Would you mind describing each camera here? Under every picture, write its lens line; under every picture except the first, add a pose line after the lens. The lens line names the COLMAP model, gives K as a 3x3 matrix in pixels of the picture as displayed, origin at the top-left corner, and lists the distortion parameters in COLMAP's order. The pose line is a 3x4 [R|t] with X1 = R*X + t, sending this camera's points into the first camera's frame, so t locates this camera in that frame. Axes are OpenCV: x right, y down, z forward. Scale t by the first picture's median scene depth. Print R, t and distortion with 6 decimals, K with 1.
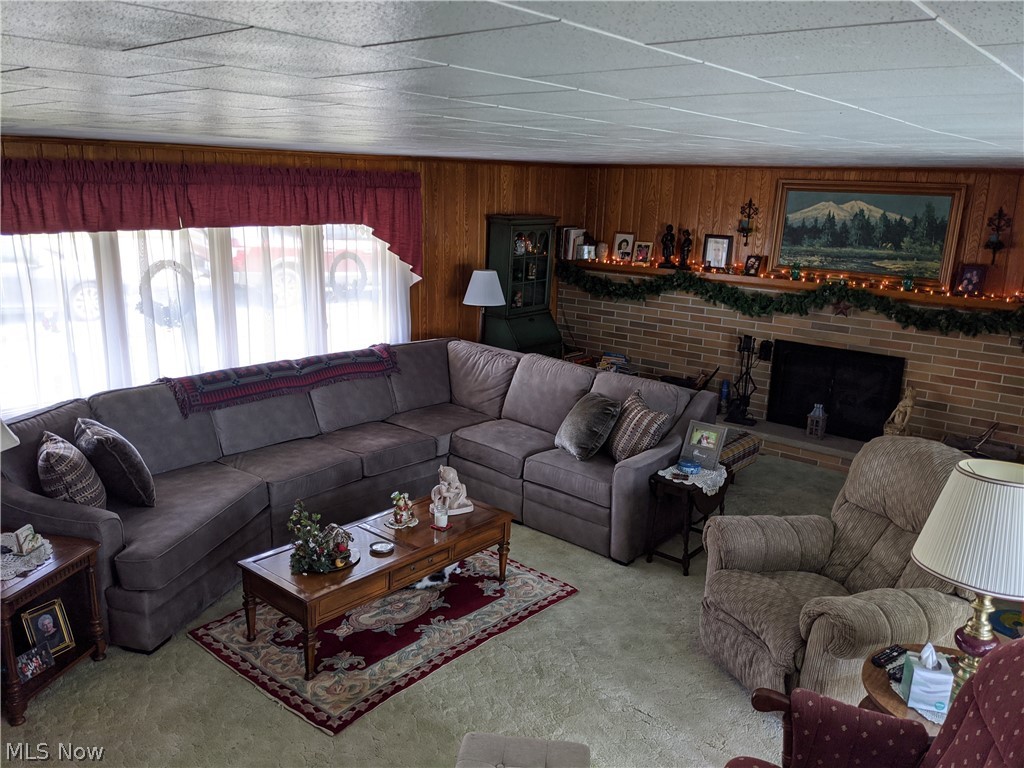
lens RADIAL K [[807.8, 0, 501.7], [0, 807.8, 387.1], [0, 0, 1]] dist [0.048317, -0.082987]
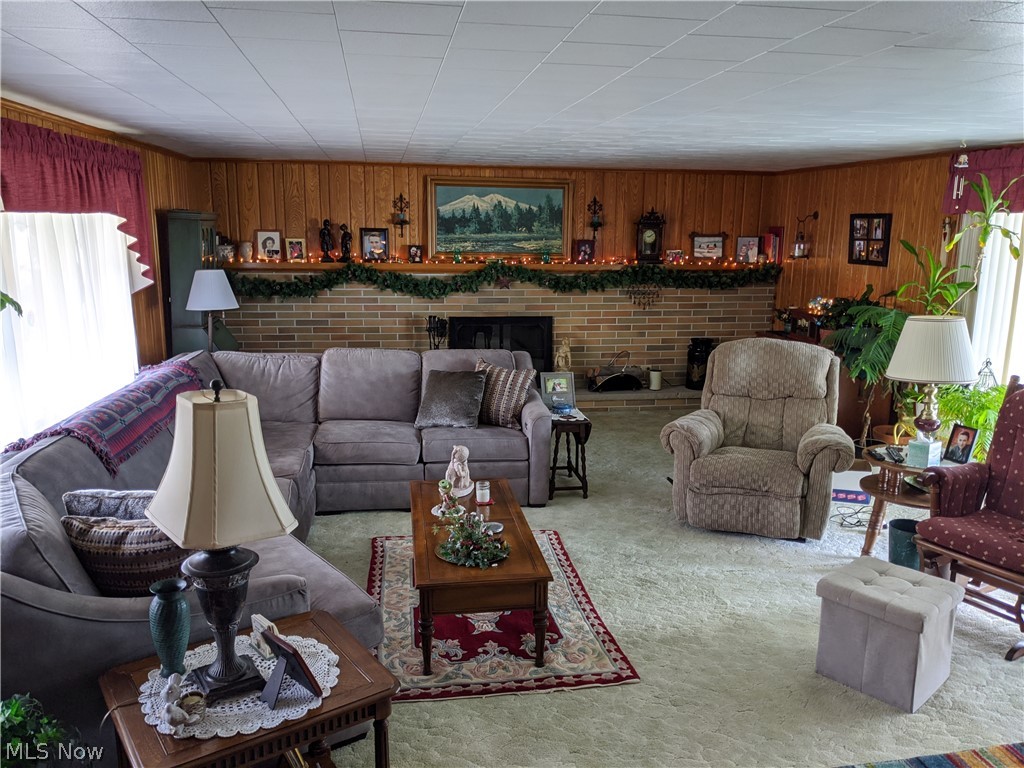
lens RADIAL K [[807.8, 0, 504.8], [0, 807.8, 403.3], [0, 0, 1]] dist [0.048317, -0.082987]
pose [[0.650218, -0.181042, 0.737862, -0.487716], [0.191609, 0.978876, 0.071327, -0.006480], [-0.735188, 0.095003, 0.671172, 0.201934]]
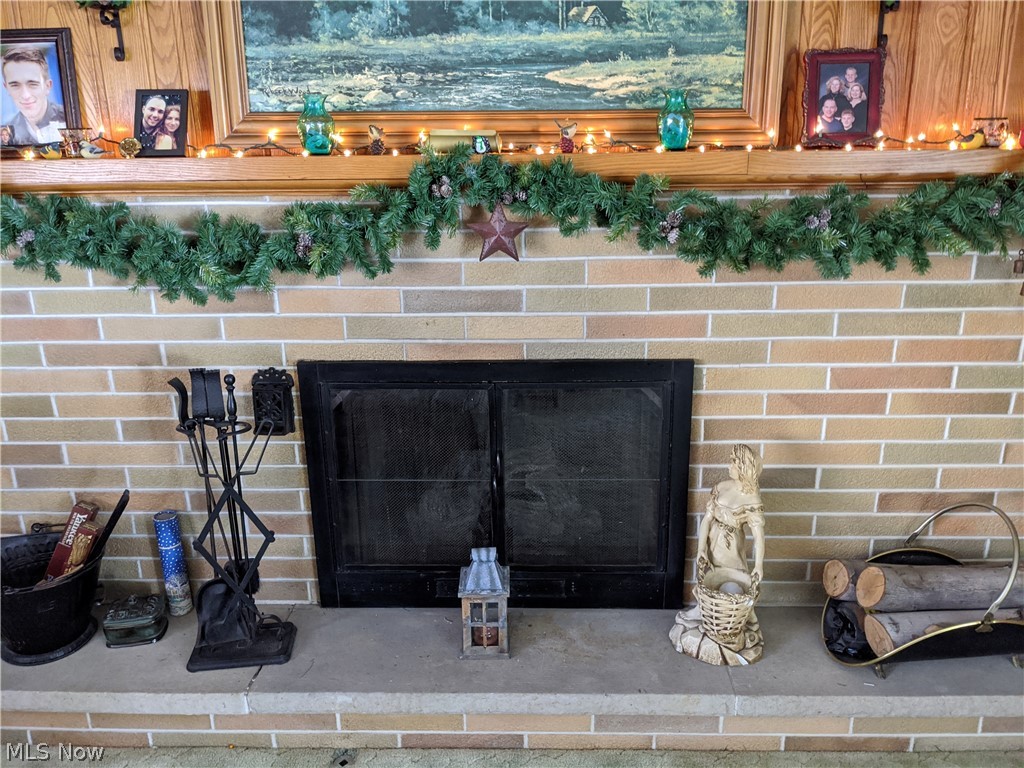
lens RADIAL K [[807.8, 0, 512.6], [0, 807.8, 379.7], [0, 0, 1]] dist [0.048317, -0.082987]
pose [[0.778997, -0.222729, 0.586135, 0.229518], [0.186518, 0.974782, 0.122523, -0.077455], [-0.598644, 0.013879, 0.800895, 0.736663]]
